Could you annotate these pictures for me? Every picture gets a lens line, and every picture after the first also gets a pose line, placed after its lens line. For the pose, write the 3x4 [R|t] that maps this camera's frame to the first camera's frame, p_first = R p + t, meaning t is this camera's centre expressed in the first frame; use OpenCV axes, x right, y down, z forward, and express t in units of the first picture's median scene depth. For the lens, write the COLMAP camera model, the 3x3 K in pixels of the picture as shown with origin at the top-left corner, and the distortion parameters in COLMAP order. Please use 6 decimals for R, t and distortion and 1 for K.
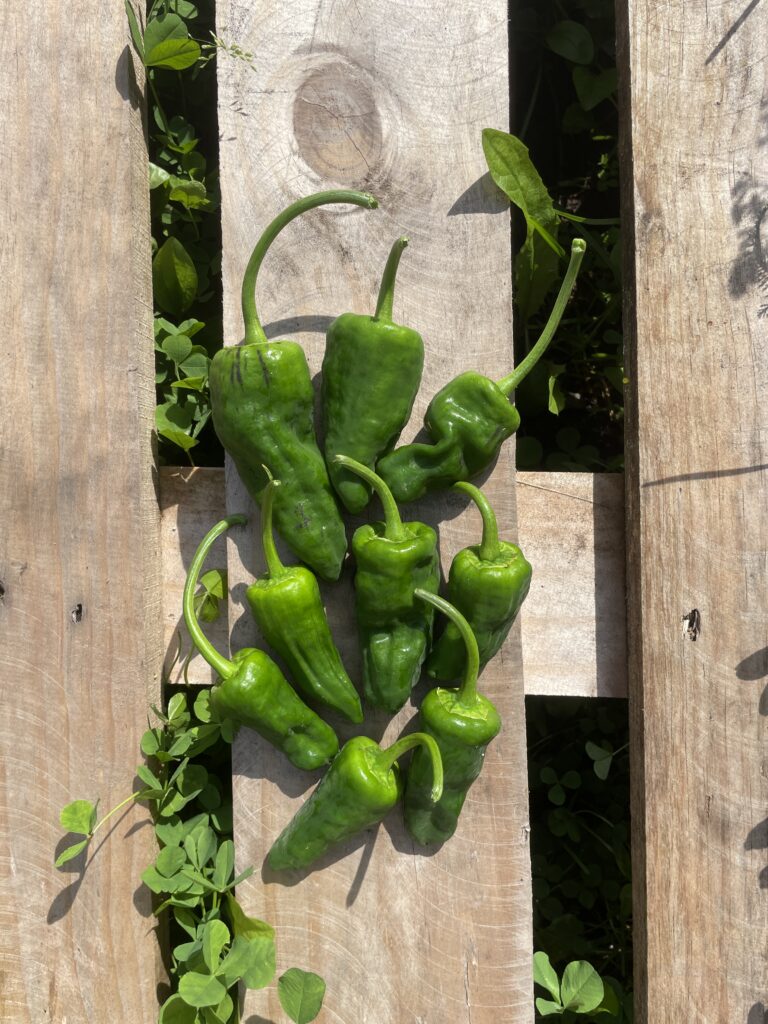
lens RADIAL K [[773.4, 0, 407.7], [0, 773.4, 516.2], [0, 0, 1]] dist [0.050079, -0.093116]
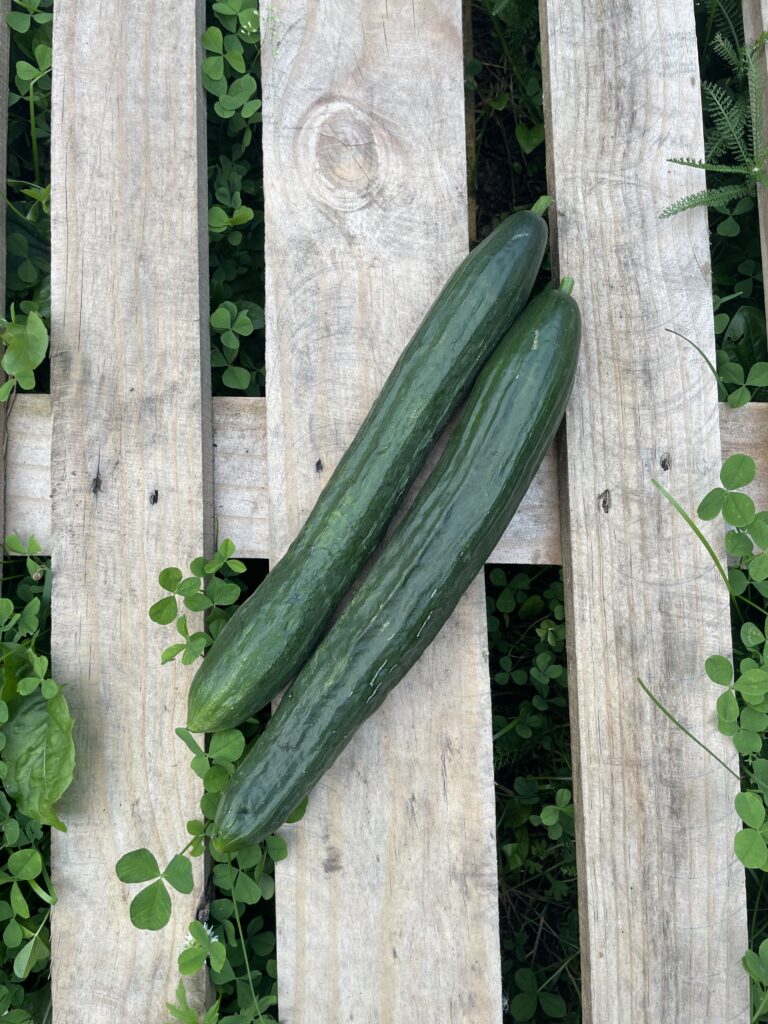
lens RADIAL K [[773.4, 0, 372.2], [0, 773.4, 502.4], [0, 0, 1]] dist [0.050079, -0.093116]
pose [[0.999881, -0.002928, 0.015134, -0.067219], [0.004153, 0.996662, -0.081531, 0.252134], [-0.014845, 0.081584, 0.996556, -0.362794]]
